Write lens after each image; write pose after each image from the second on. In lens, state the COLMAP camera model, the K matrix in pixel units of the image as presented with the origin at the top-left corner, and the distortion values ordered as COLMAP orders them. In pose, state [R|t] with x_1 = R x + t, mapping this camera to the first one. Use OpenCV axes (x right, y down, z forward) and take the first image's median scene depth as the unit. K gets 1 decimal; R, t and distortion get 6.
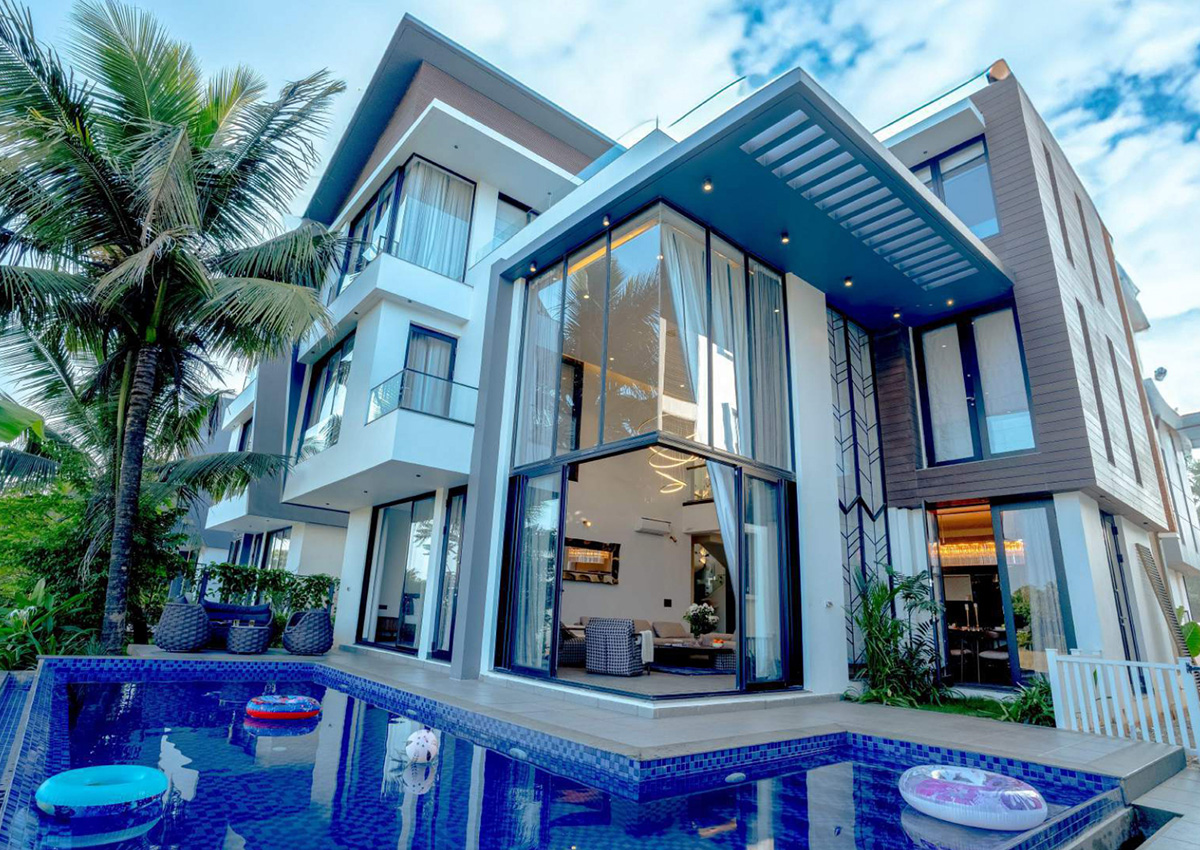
lens RADIAL K [[667.1, 0, 600.0], [0, 667.1, 425.0], [0, 0, 1]] dist [-0.077566, -0.000294]
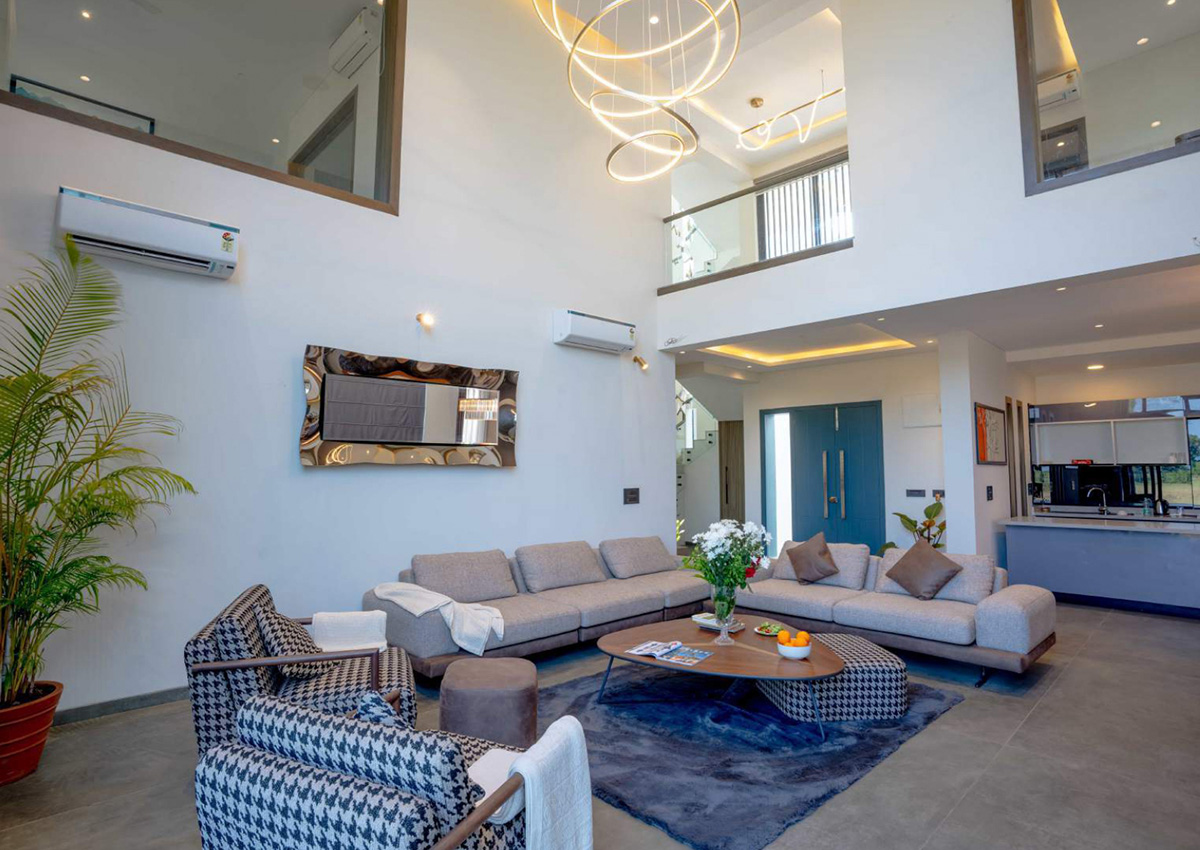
lens RADIAL K [[627.4, 0, 600.0], [0, 627.4, 425.0], [0, 0, 1]] dist [-0.037299, 0.000809]
pose [[0.995320, -0.046316, 0.084814, 0.050031], [0.028111, 0.978475, 0.204443, 0.143084], [-0.092457, -0.201102, 0.975197, 0.654761]]
